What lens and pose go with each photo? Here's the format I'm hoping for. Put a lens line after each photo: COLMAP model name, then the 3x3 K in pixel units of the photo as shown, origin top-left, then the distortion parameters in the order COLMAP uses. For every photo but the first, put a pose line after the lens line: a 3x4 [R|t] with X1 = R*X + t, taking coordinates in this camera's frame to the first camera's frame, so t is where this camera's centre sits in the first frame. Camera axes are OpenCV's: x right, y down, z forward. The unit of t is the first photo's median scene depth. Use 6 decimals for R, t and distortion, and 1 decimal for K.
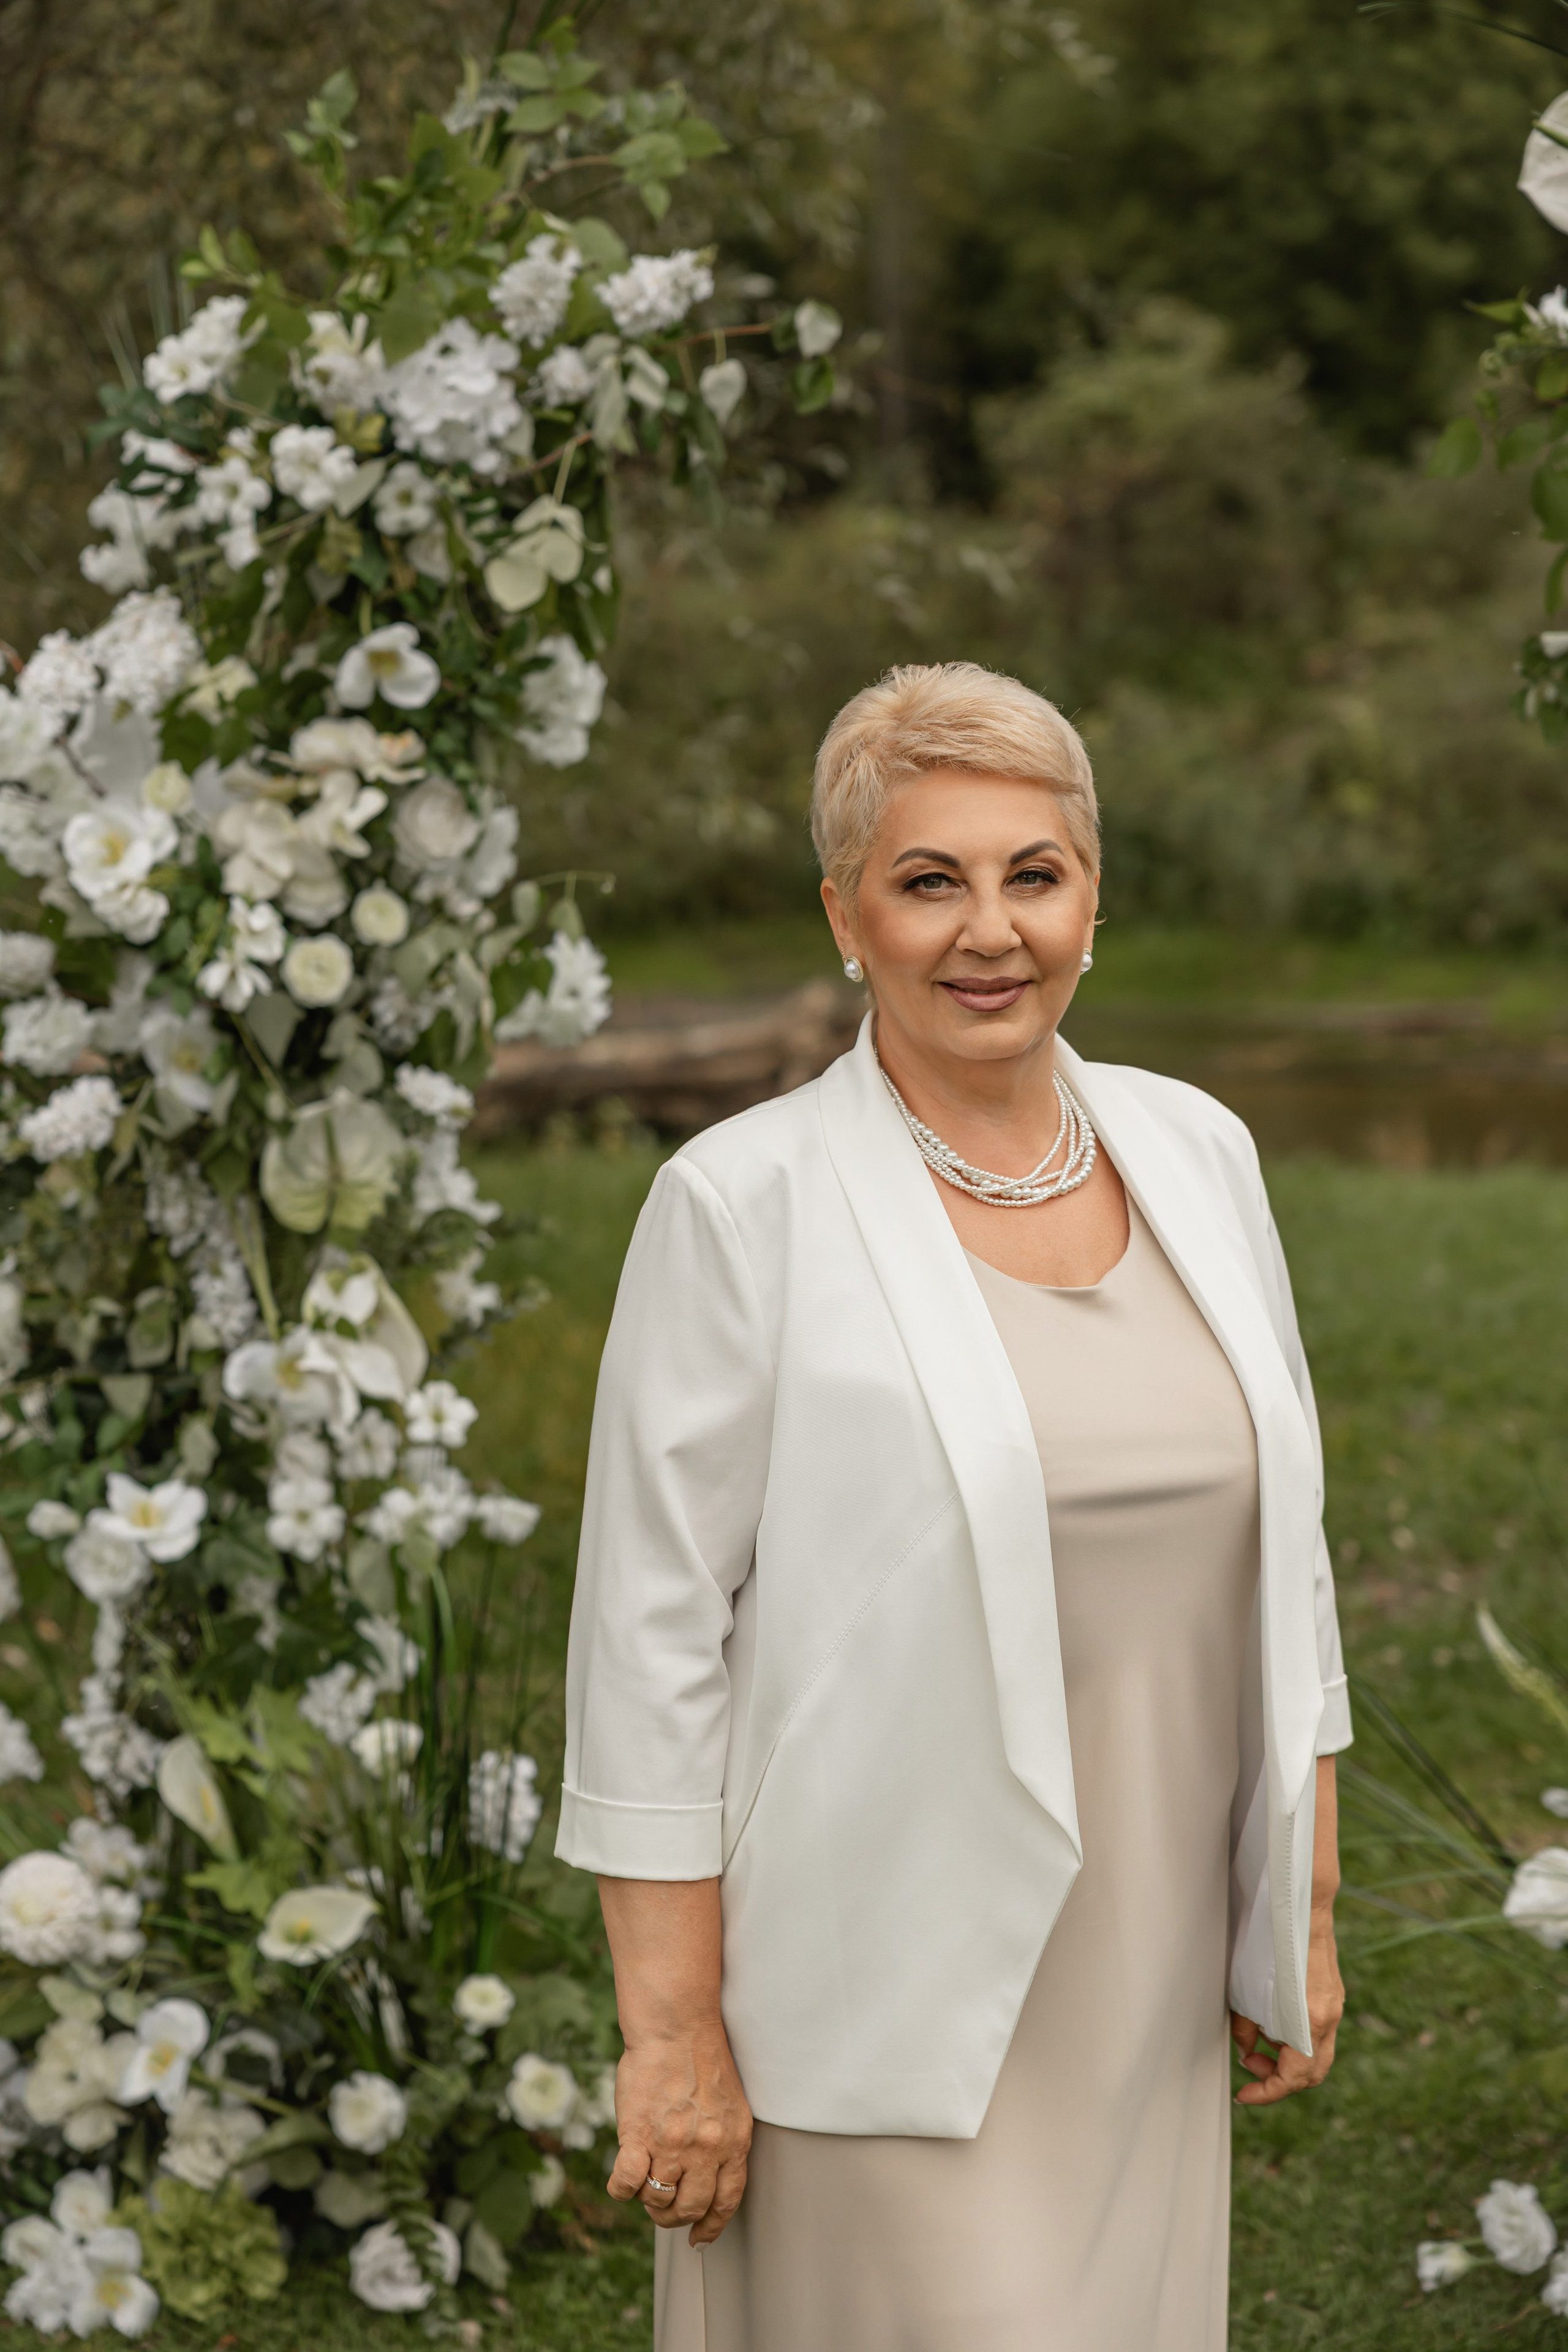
lens RADIAL K [[4579.5, 0, 784.0], [0, 4579.5, 1176.0], [0, 0, 1]] dist [0.040849, -0.137473]
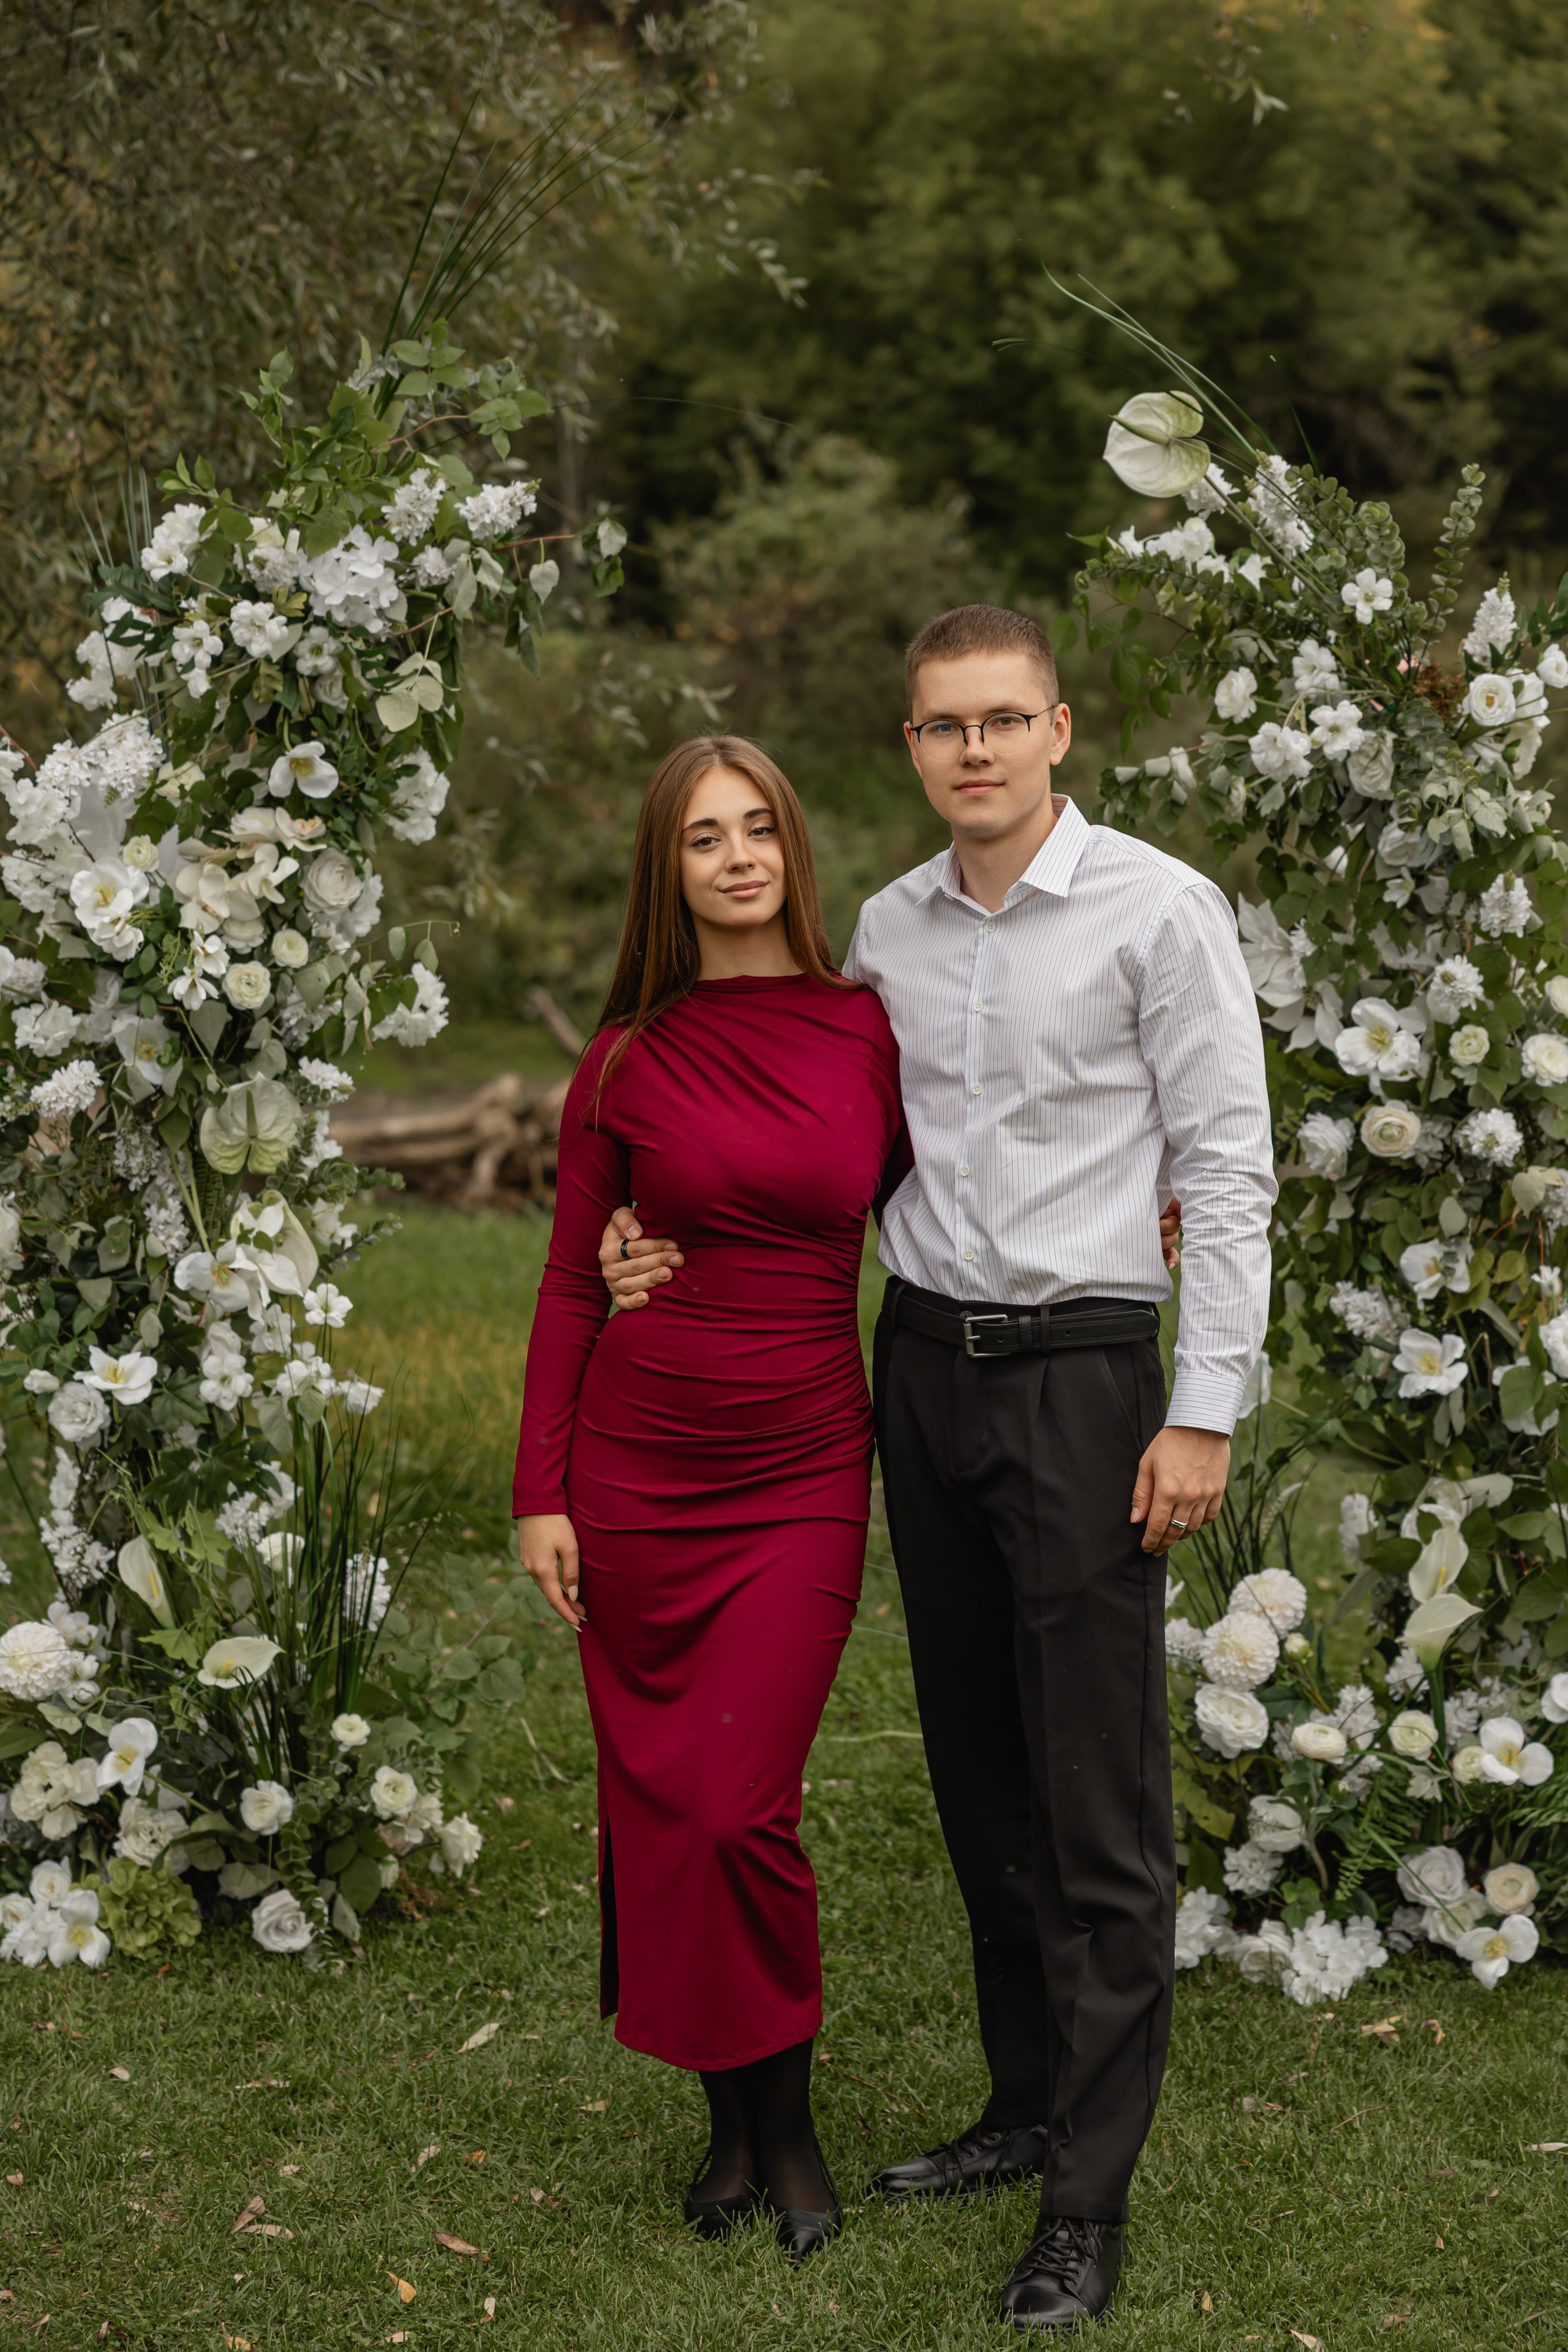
lens RADIAL K [[4579.5, 0, 784.0], [0, 4579.5, 1176.0], [0, 0, 1]] dist [0.040849, -0.137473]
pose [[0.997108, 0.016634, 0.074157, -0.040456], [-0.014778, 0.999565, -0.025507, 0.045825], [-0.074550, 0.024337, 0.996920, -0.398468]]
